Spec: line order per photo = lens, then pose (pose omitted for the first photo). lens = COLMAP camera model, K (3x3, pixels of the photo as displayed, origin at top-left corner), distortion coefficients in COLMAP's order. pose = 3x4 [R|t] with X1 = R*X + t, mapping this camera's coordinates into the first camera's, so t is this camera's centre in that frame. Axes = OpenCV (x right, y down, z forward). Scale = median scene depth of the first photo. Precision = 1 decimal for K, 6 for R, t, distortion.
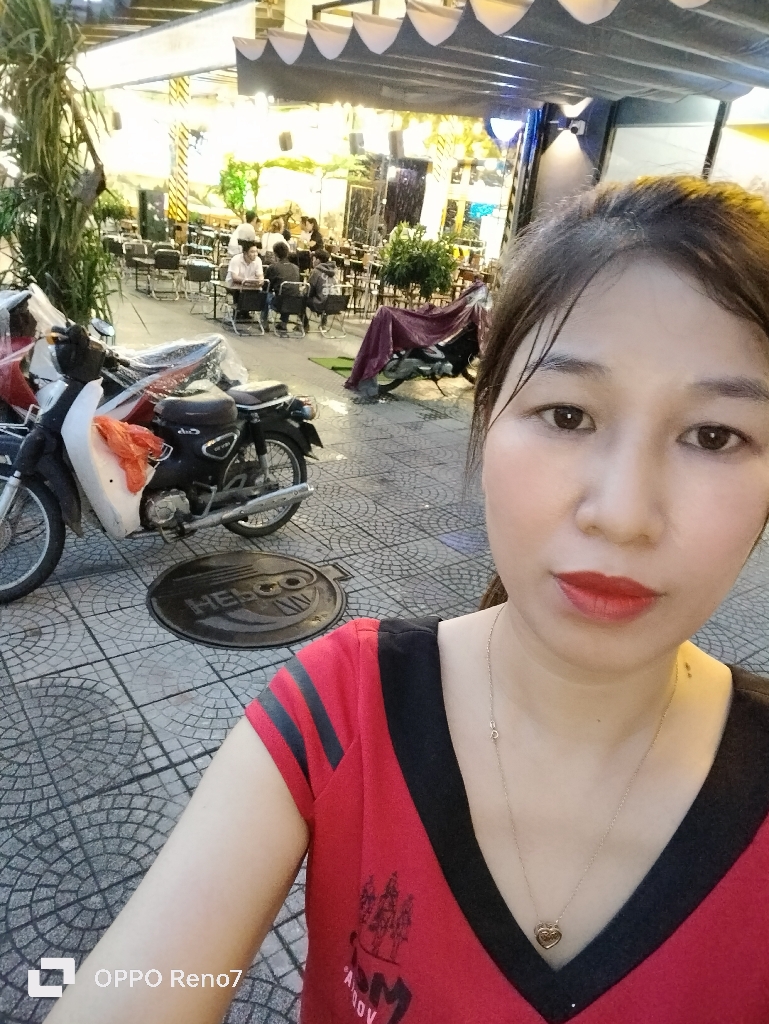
lens RADIAL K [[706.3, 0, 381.0], [0, 706.3, 517.4], [0, 0, 1]] dist [0.000393, 0.001848]
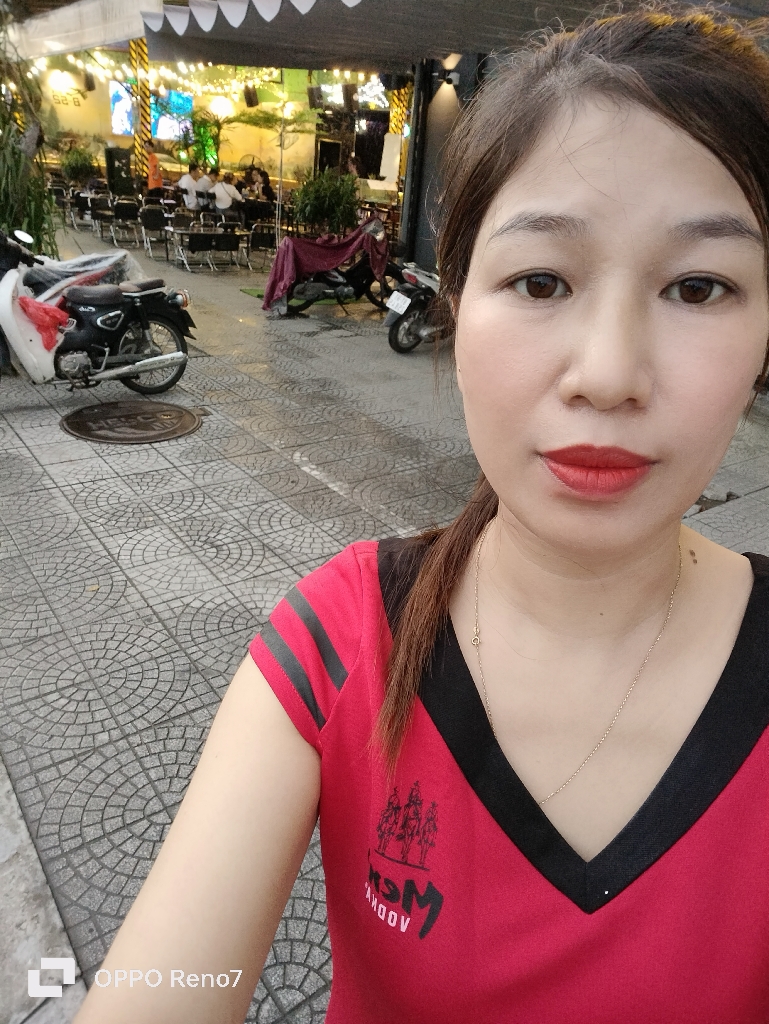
lens RADIAL K [[706.3, 0, 381.0], [0, 706.3, 517.4], [0, 0, 1]] dist [0.000393, 0.001848]
pose [[0.999661, -0.025058, -0.007129, 0.144170], [0.025389, 0.998381, 0.050905, 0.107784], [0.005842, -0.051069, 0.998678, -0.200520]]
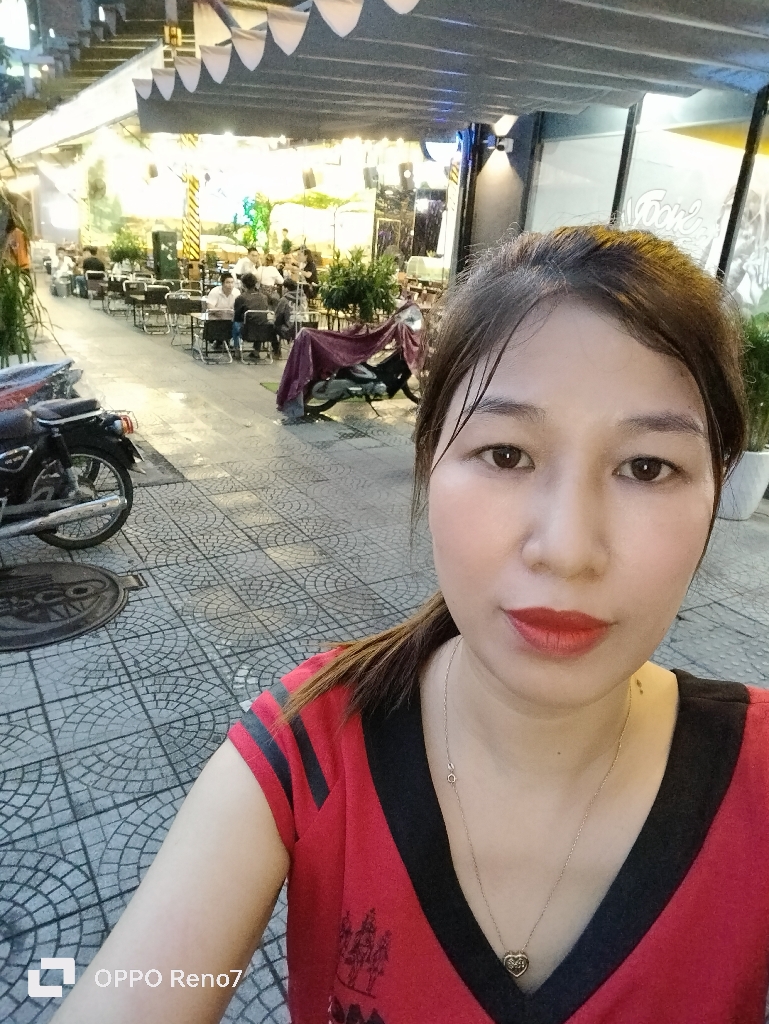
lens RADIAL K [[712.1, 0, 378.3], [0, 712.1, 516.6], [0, 0, 1]] dist [-0.002445, 0.001827]
pose [[0.995359, -0.010309, -0.095676, 0.183852], [0.005973, 0.998947, -0.045499, 0.015388], [0.096045, 0.044716, 0.994372, 0.007605]]
